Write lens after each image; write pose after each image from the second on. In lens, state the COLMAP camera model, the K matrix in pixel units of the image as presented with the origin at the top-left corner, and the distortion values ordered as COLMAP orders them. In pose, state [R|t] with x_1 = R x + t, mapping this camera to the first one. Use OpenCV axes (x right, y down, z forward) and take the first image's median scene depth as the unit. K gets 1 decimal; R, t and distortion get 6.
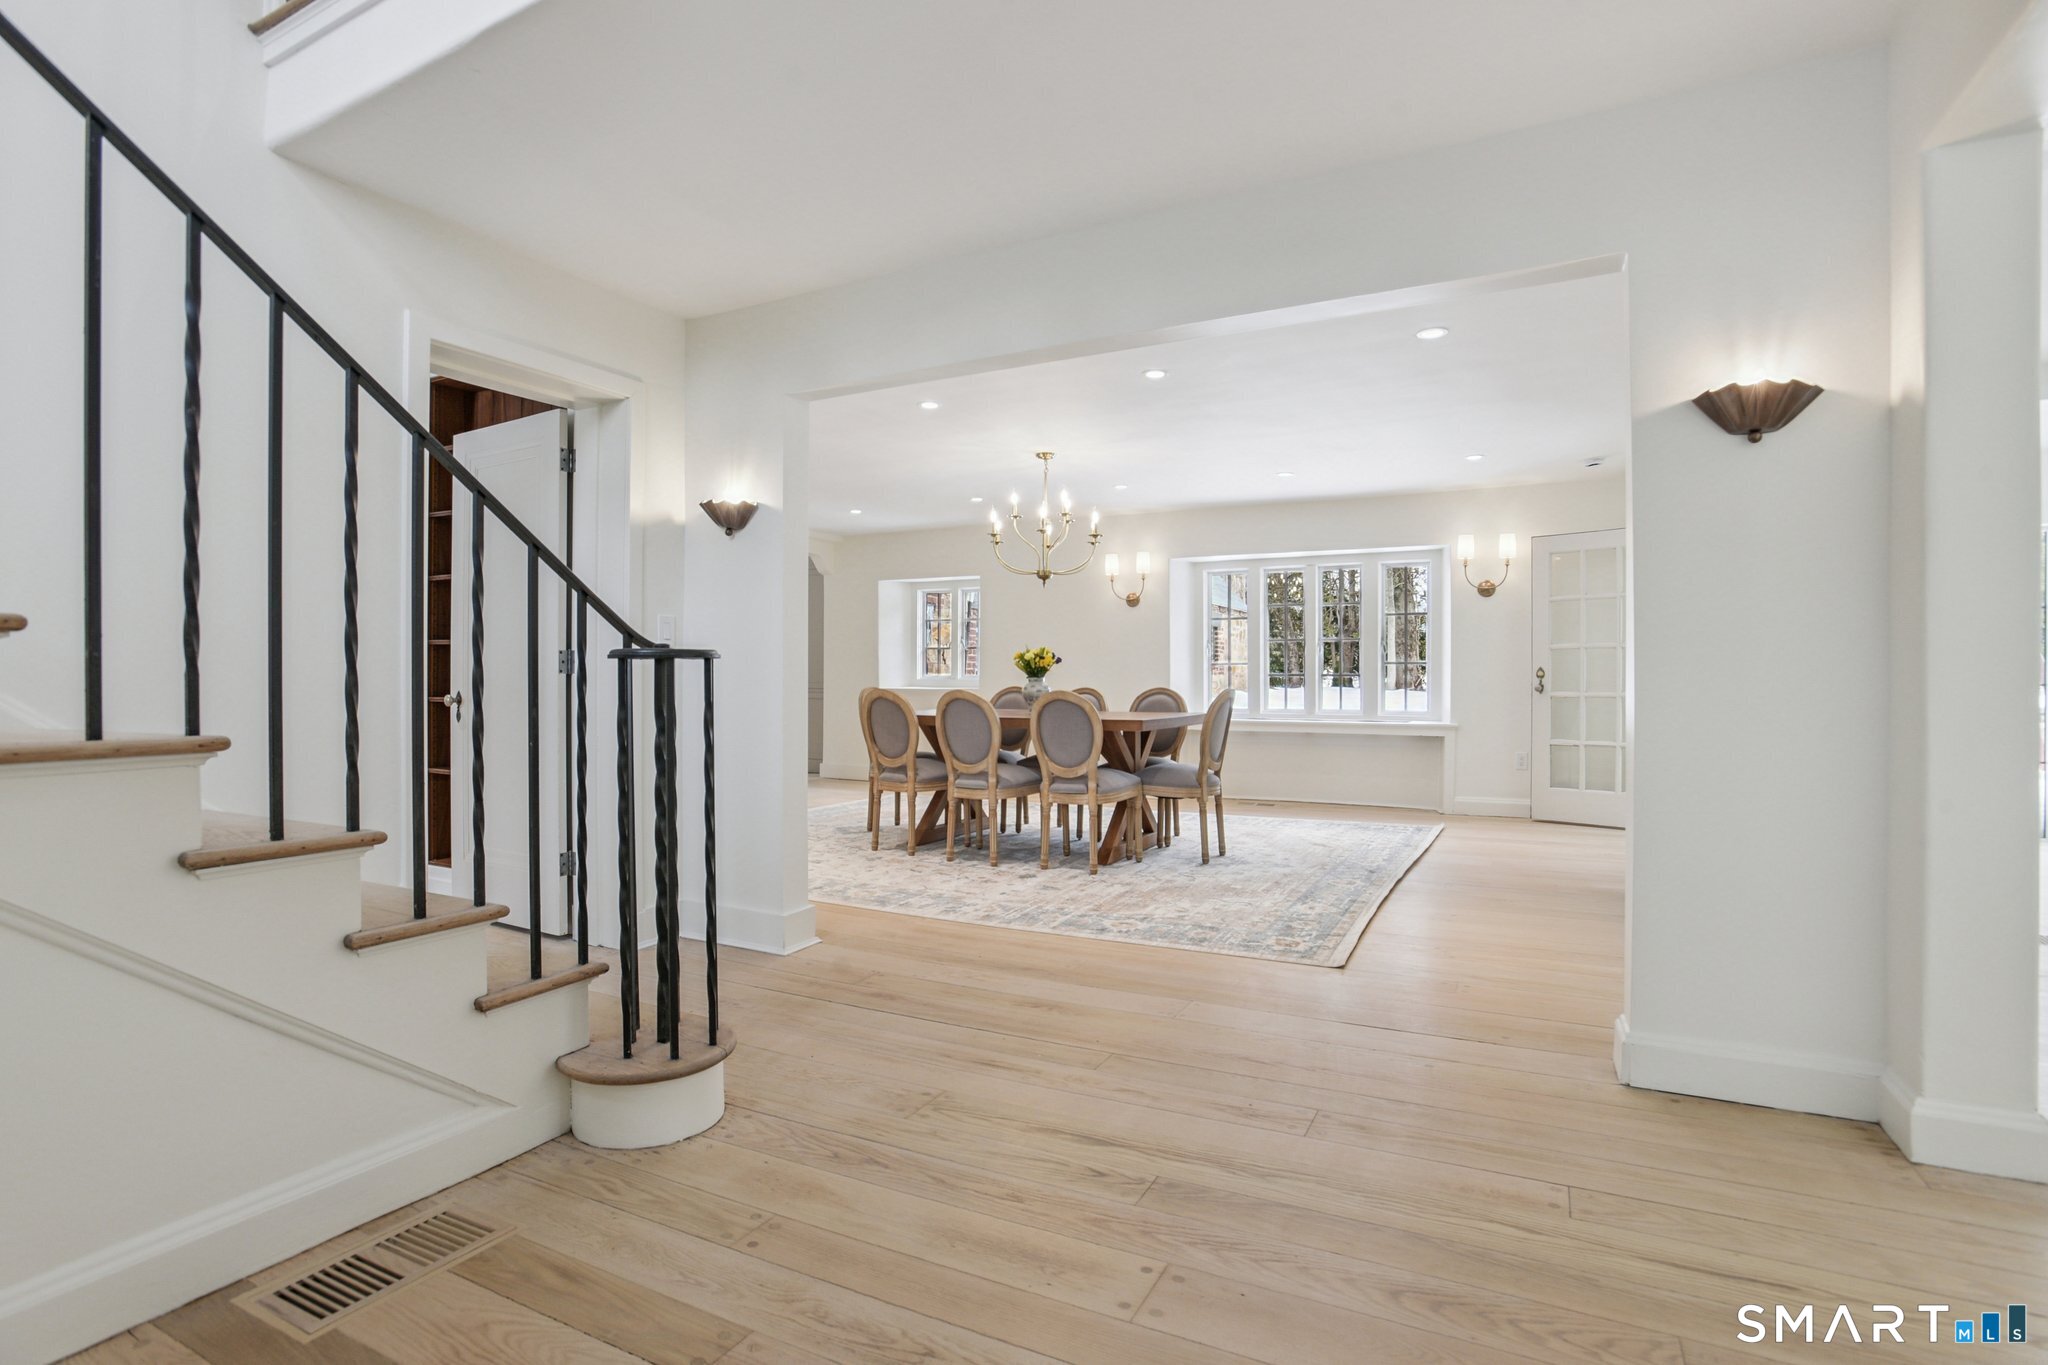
lens RADIAL K [[995.4, 0, 1037.6], [0, 995.4, 678.0], [0, 0, 1]] dist [-0.049001, 0.011466]
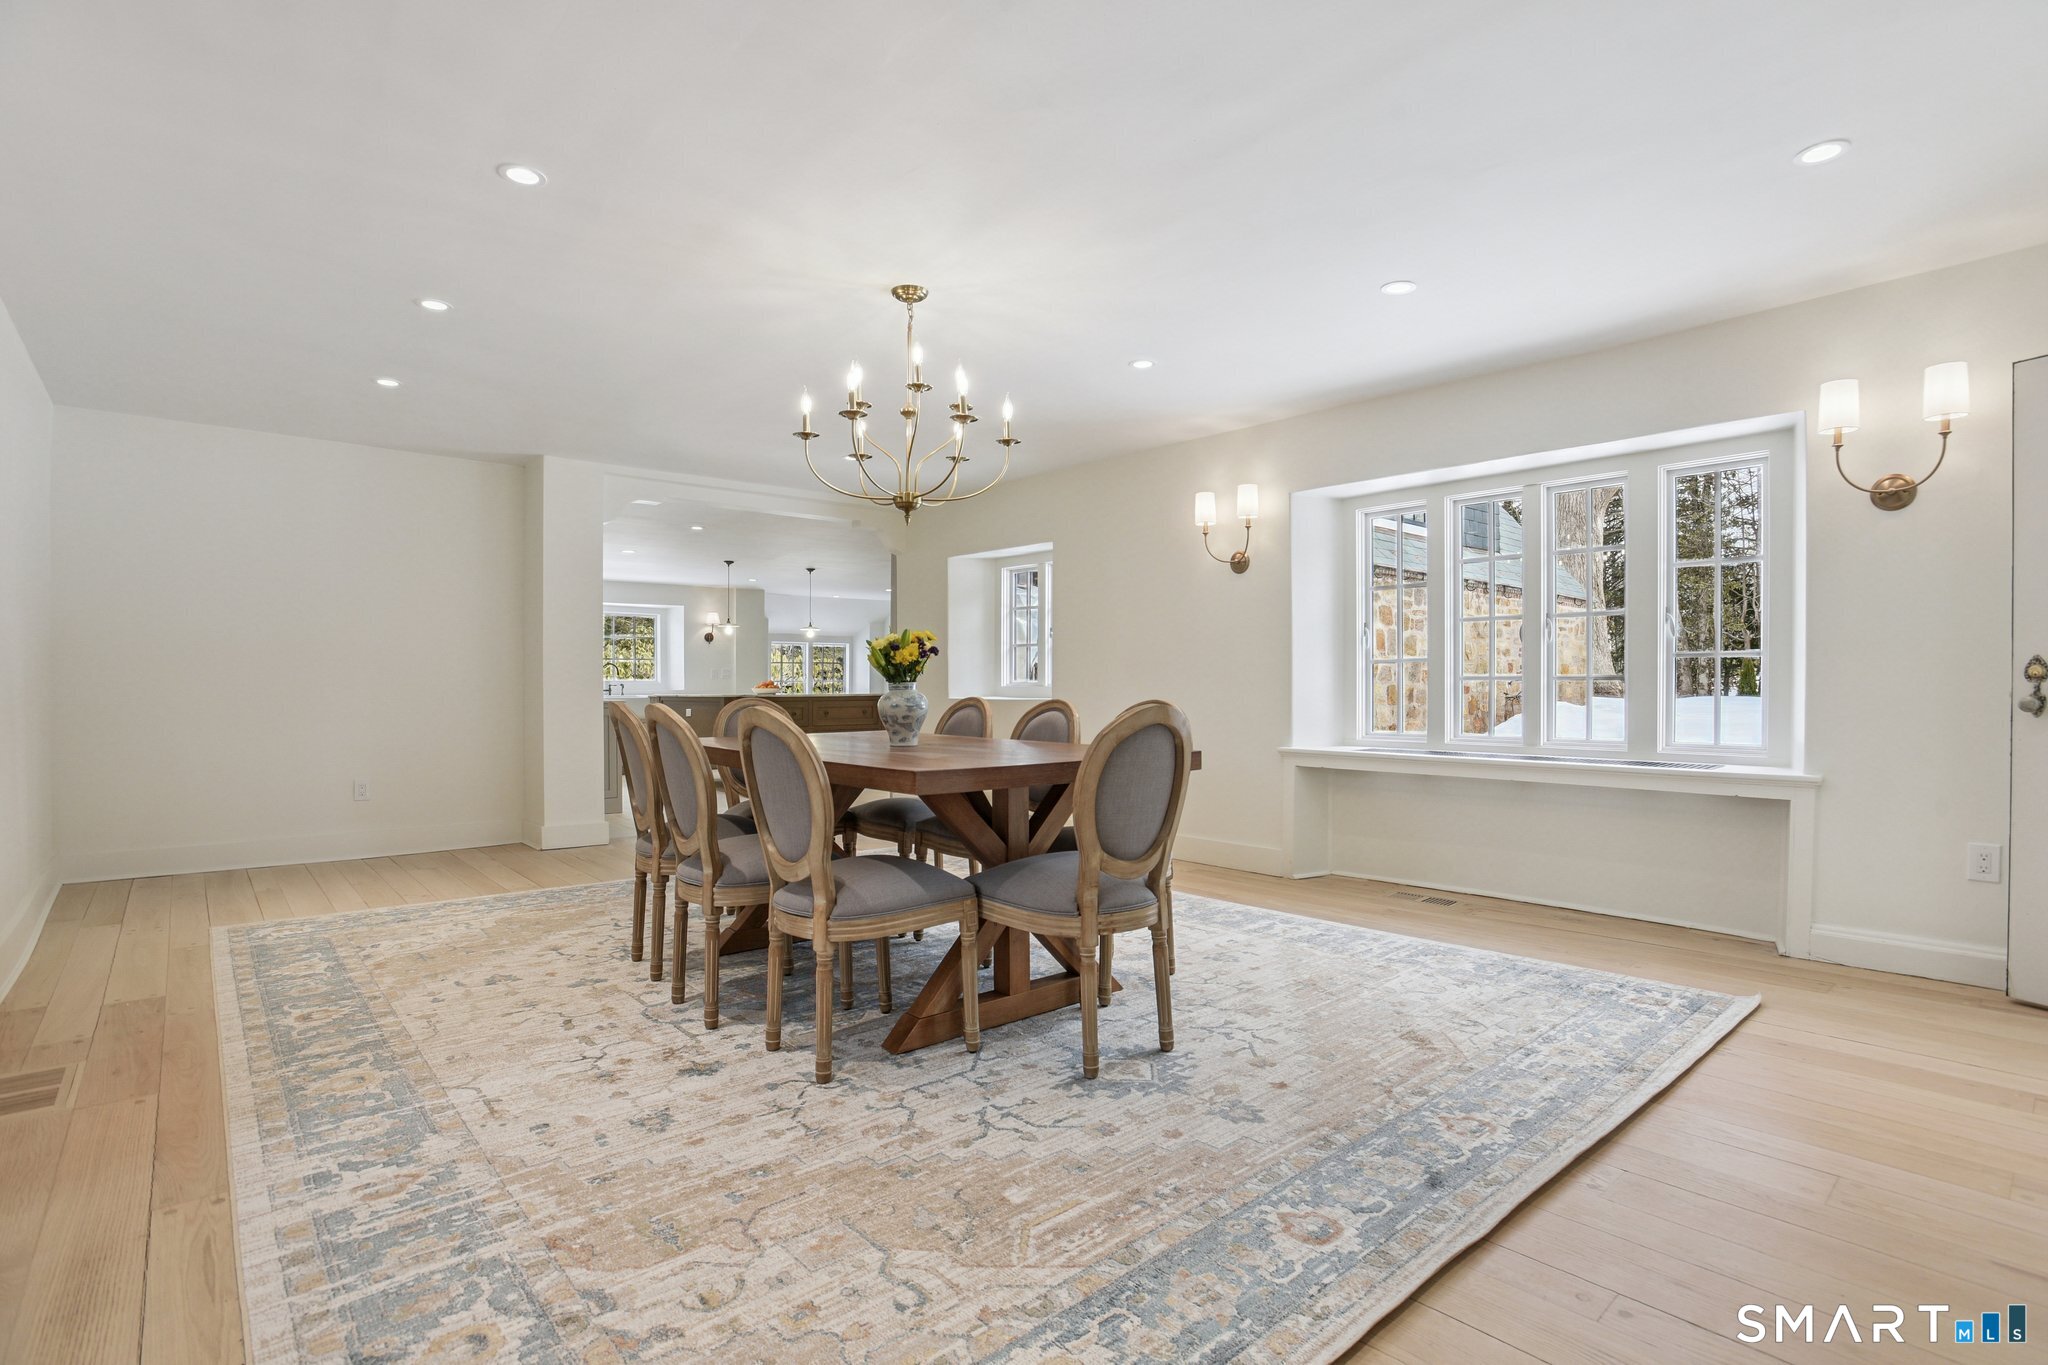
lens RADIAL K [[995.4, 0, 1017.3], [0, 995.4, 693.1], [0, 0, 1]] dist [-0.049001, 0.011466]
pose [[0.932924, 0.001363, -0.360070, 0.229940], [0.000993, 0.999979, 0.006358, 0.002354], [0.360071, -0.006289, 0.932904, 0.417948]]
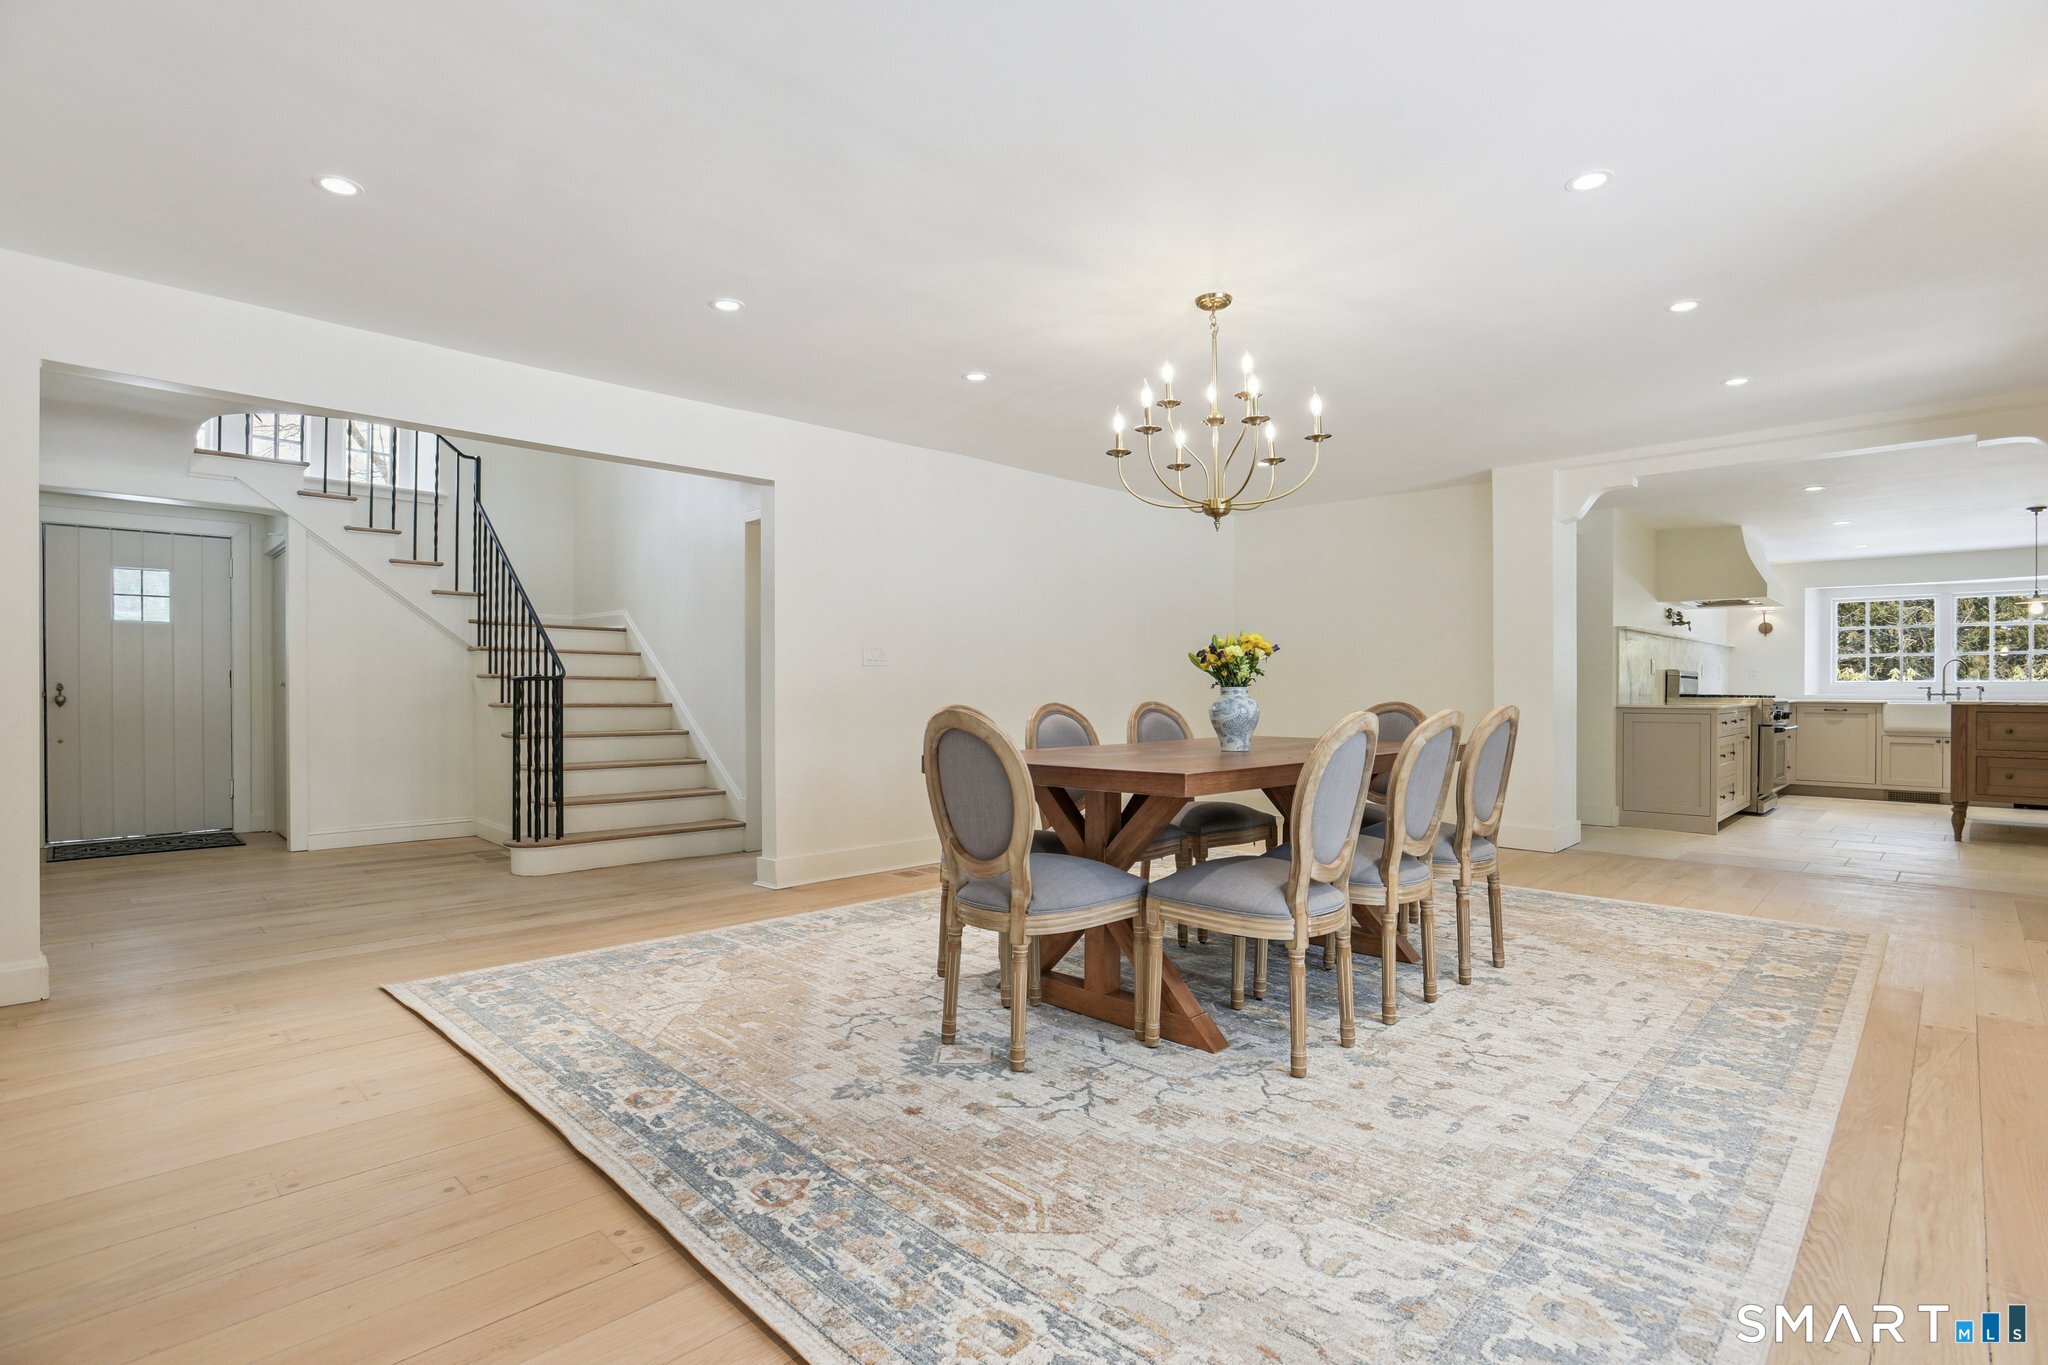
lens RADIAL K [[995.4, 0, 1037.5], [0, 995.4, 692.2], [0, 0, 1]] dist [-0.049001, 0.011466]
pose [[-0.299263, -0.002726, -0.954167, 0.505363], [0.001833, 0.999992, -0.003432, 0.005049], [0.954169, -0.002777, -0.299256, 0.936689]]
